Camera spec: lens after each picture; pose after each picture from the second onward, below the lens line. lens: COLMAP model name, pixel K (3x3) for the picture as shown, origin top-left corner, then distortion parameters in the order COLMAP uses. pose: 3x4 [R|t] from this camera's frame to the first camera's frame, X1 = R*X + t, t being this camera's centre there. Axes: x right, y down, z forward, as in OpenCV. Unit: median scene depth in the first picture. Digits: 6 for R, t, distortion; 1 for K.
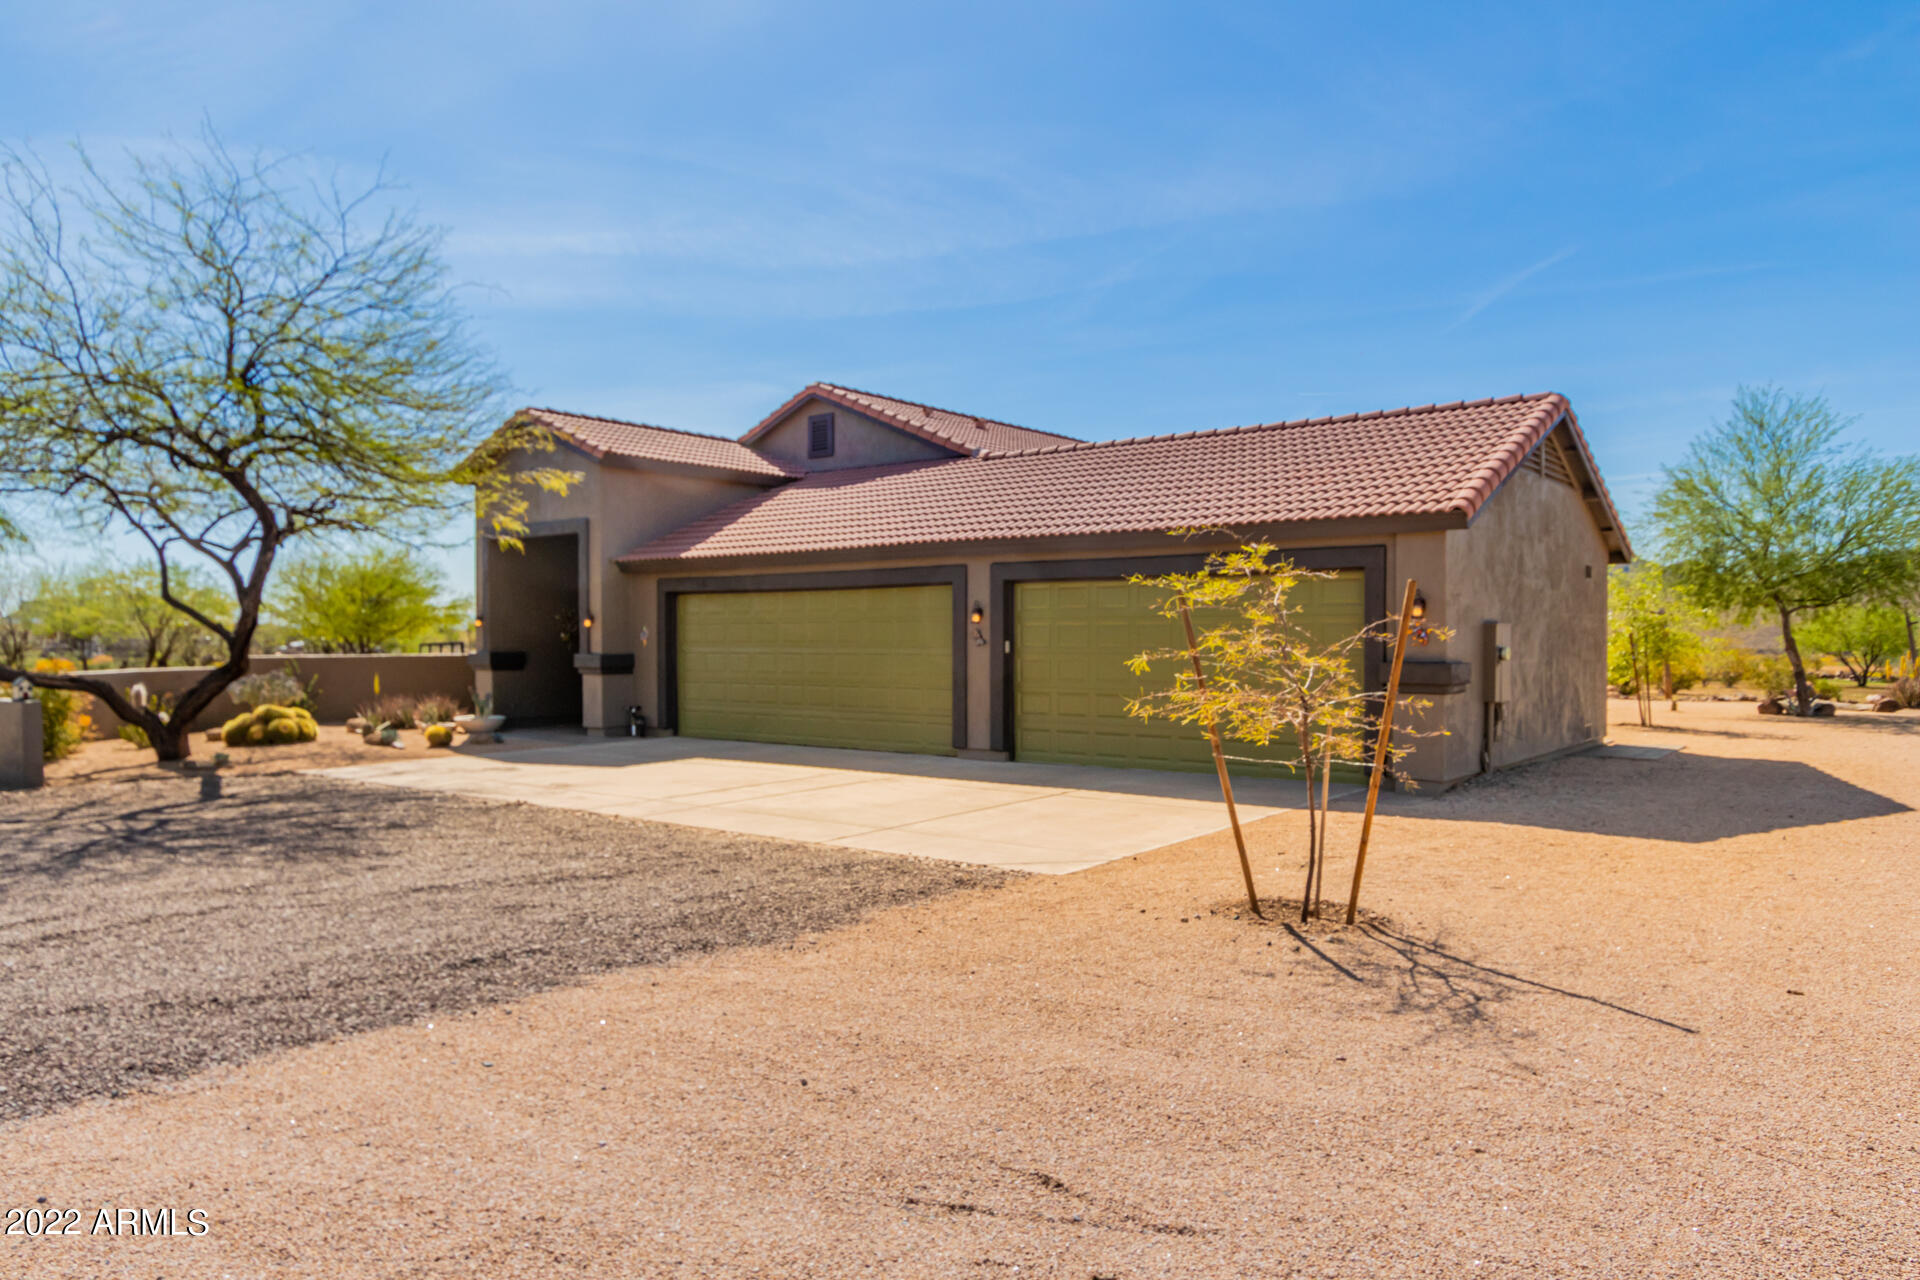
lens RADIAL K [[1270.5, 0, 960.0], [0, 1270.5, 640.0], [0, 0, 1]] dist [0.017835, -0.003445]
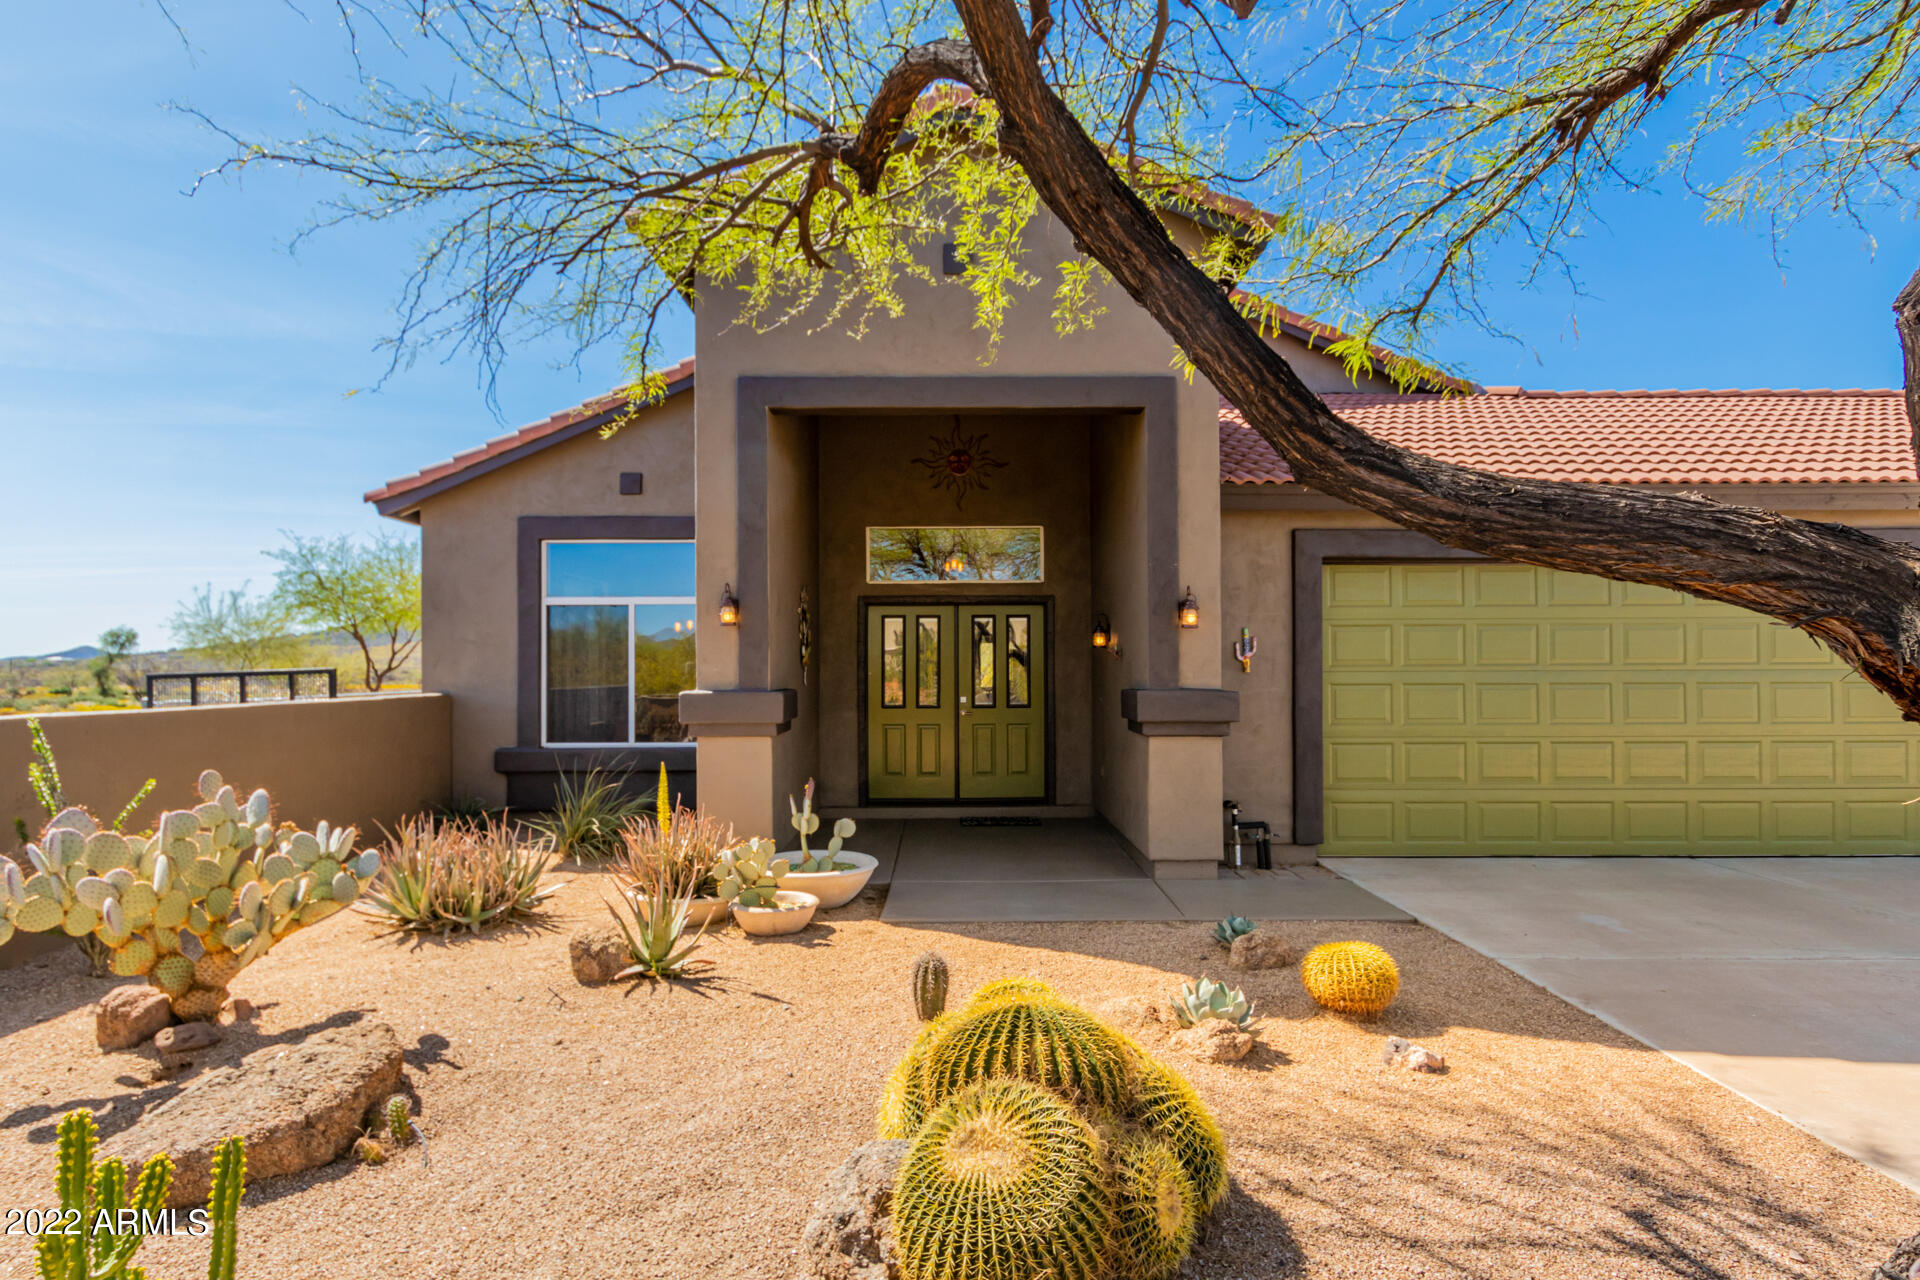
lens RADIAL K [[990.9, 0, 956.9], [0, 990.9, 655.4], [0, 0, 1]] dist [0.034798, -0.012832]
pose [[0.770609, 0.008186, 0.637256, -0.622198], [0.004483, 0.999823, -0.018264, 0.005546], [-0.637293, 0.016931, 0.770436, 0.868346]]
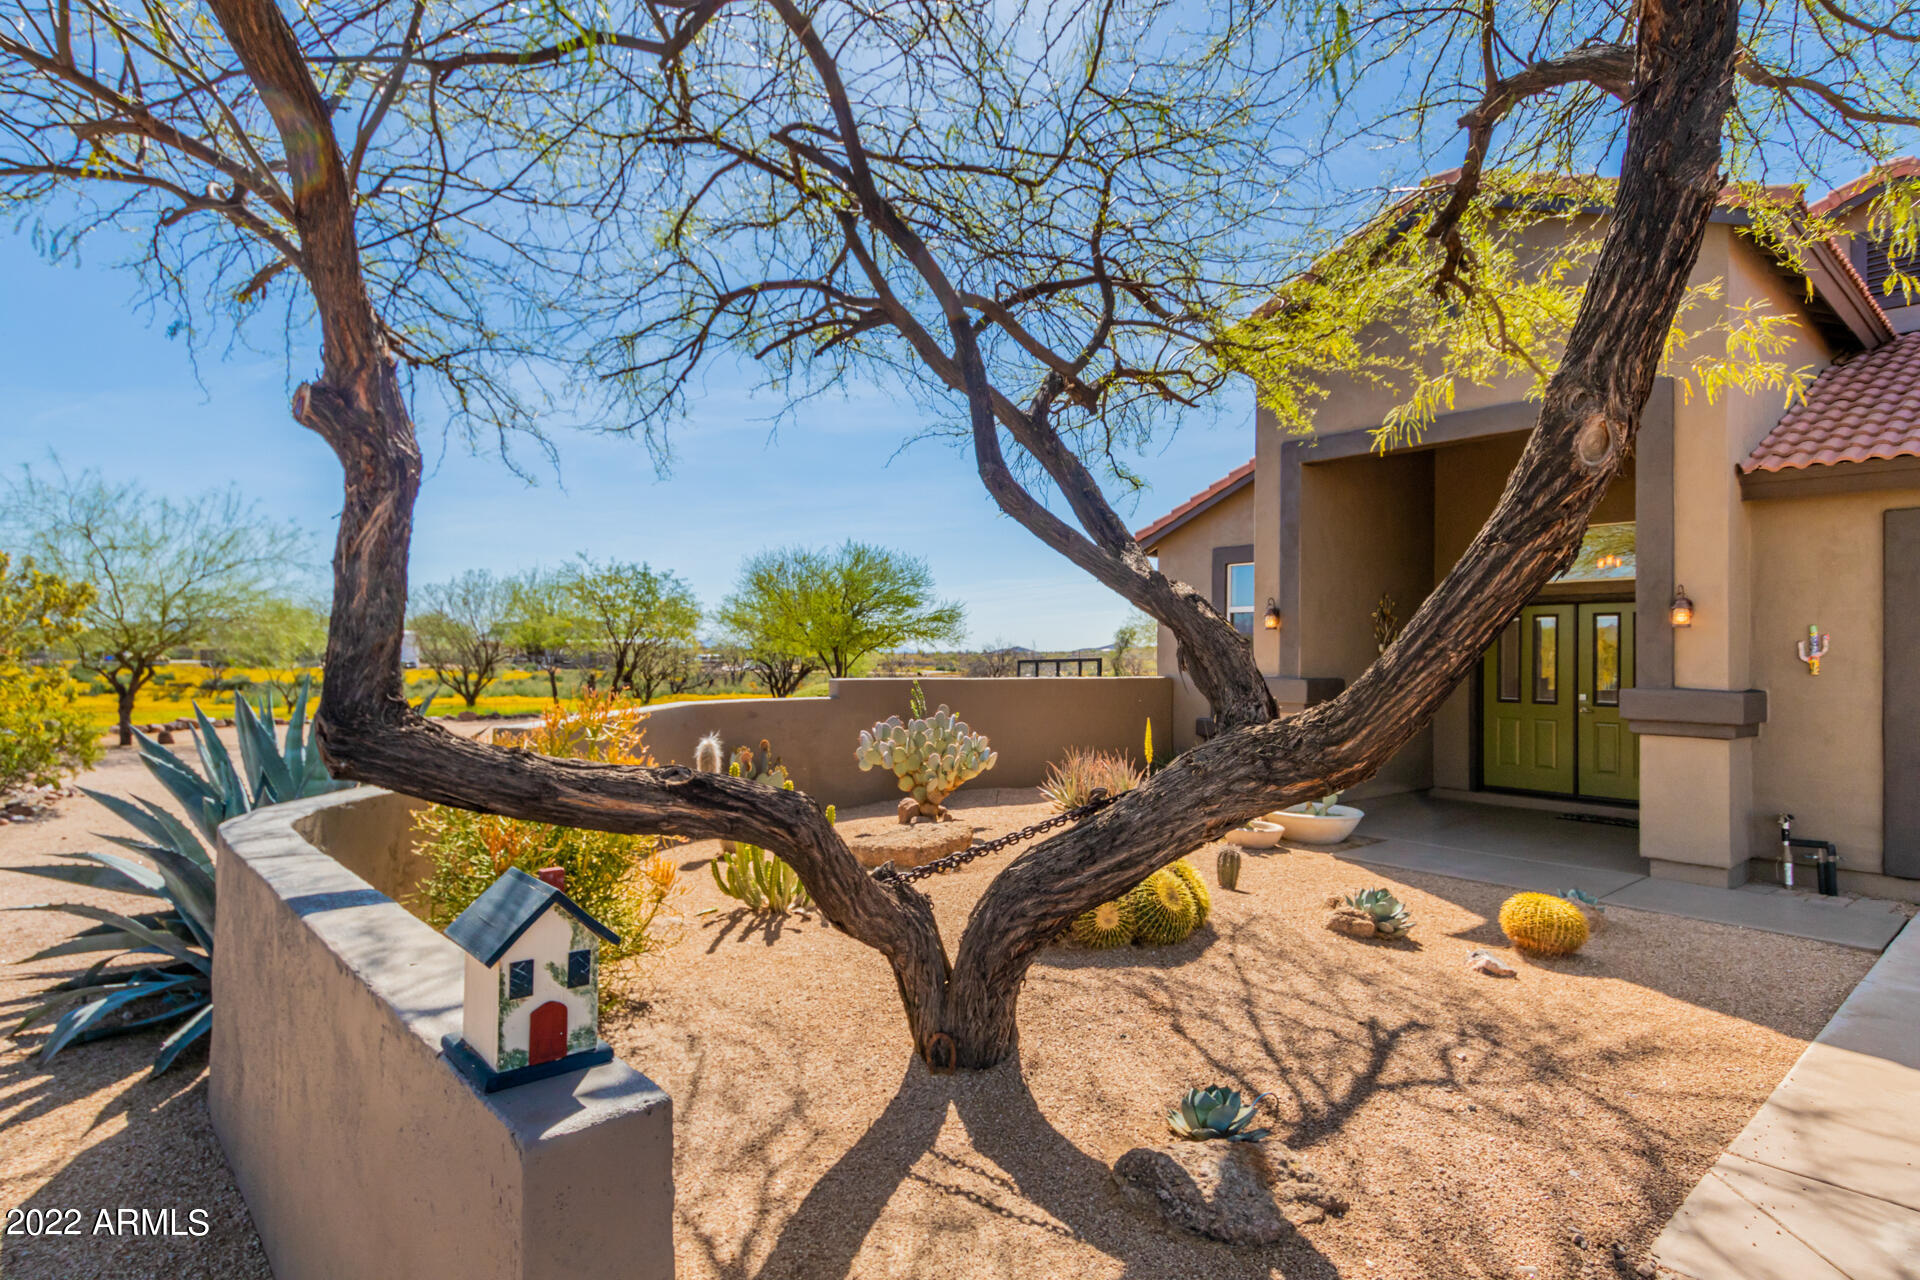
lens RADIAL K [[984.2, 0, 954.5], [0, 984.2, 654.6], [0, 0, 1]] dist [0.031860, -0.011598]
pose [[0.980993, 0.016700, -0.193325, -0.511748], [-0.018382, 0.999807, -0.006907, 0.006563], [0.193172, 0.010329, 0.981110, 0.686178]]
